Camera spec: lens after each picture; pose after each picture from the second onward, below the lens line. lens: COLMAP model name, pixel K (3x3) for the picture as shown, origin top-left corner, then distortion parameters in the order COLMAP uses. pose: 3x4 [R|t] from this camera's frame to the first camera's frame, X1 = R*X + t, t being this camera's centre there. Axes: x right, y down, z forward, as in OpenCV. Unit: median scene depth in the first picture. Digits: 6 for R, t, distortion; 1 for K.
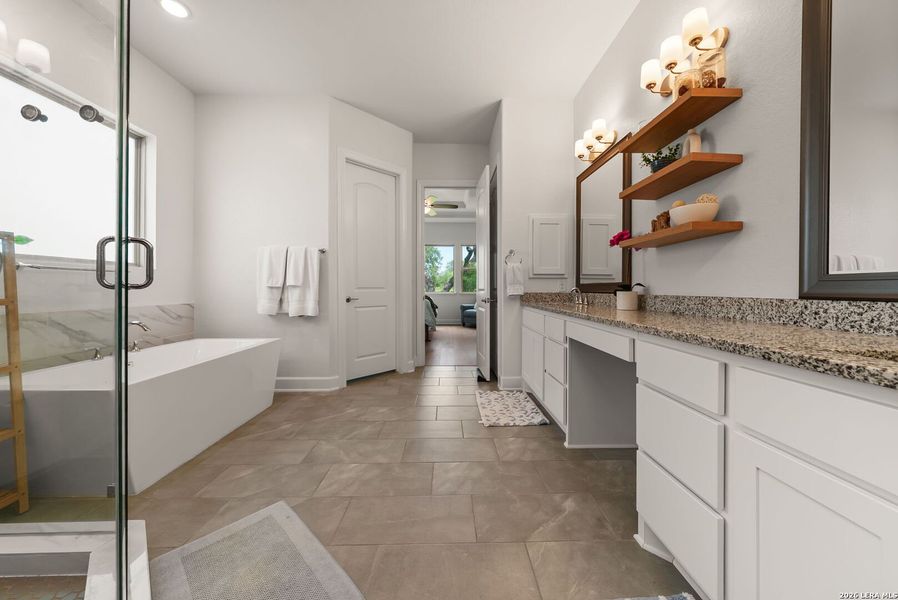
lens RADIAL K [[314.5, 0, 444.7], [0, 314.5, 295.6], [0, 0, 1]] dist [0.000304, -0.000047]
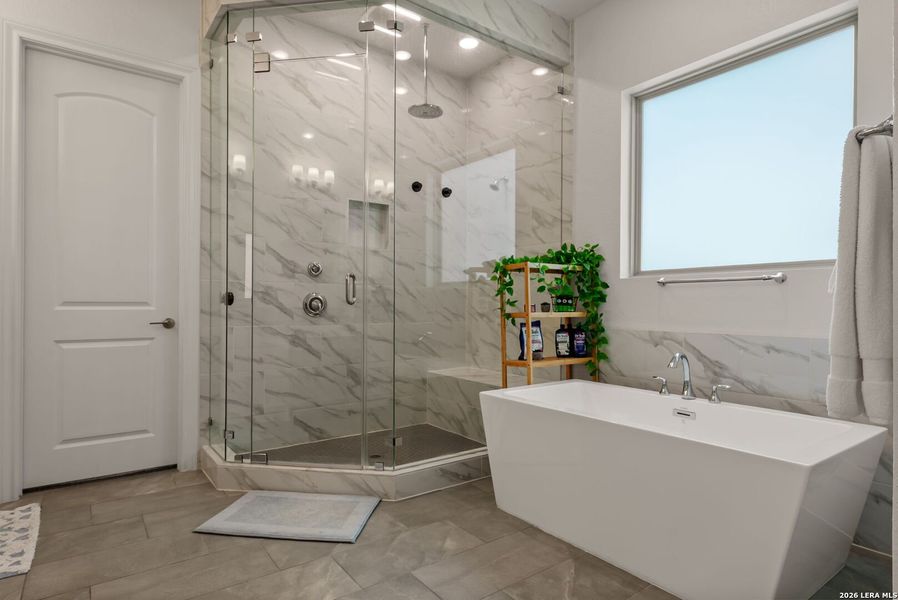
lens RADIAL K [[497.8, 0, 450.3], [0, 497.8, 303.9], [0, 0, 1]] dist [0.002359, 0.000466]
pose [[-0.802362, -0.005927, -0.596808, 0.079994], [-0.017600, 0.999751, 0.013733, -0.032831], [0.596578, 0.021522, -0.802266, 1.642904]]
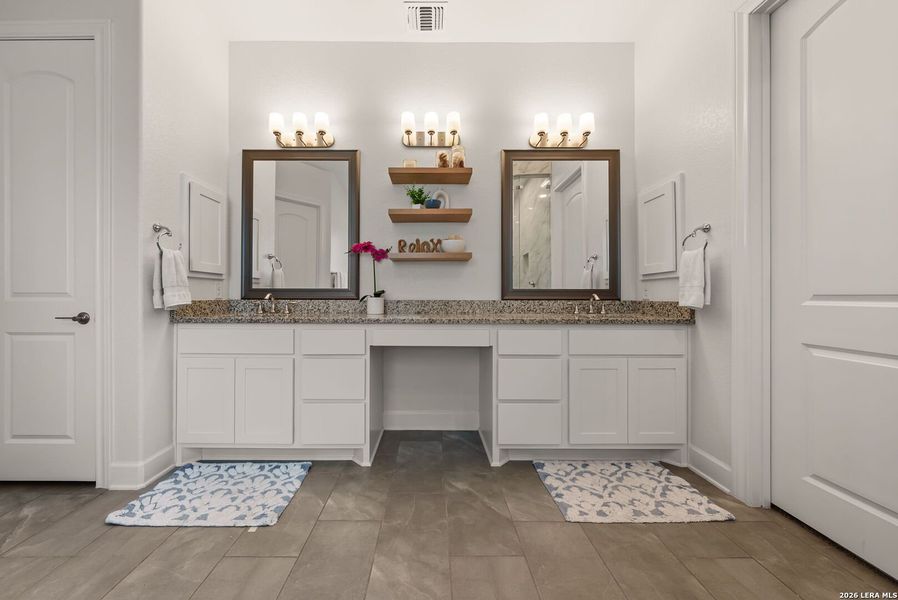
lens RADIAL K [[314.5, 0, 444.7], [0, 314.5, 295.6], [0, 0, 1]] dist [0.000304, -0.000047]
pose [[-0.004257, -0.003286, 0.999986, -0.520664], [0.019291, 0.999808, 0.003367, -0.018290], [-0.999805, 0.019305, -0.004193, 0.740913]]
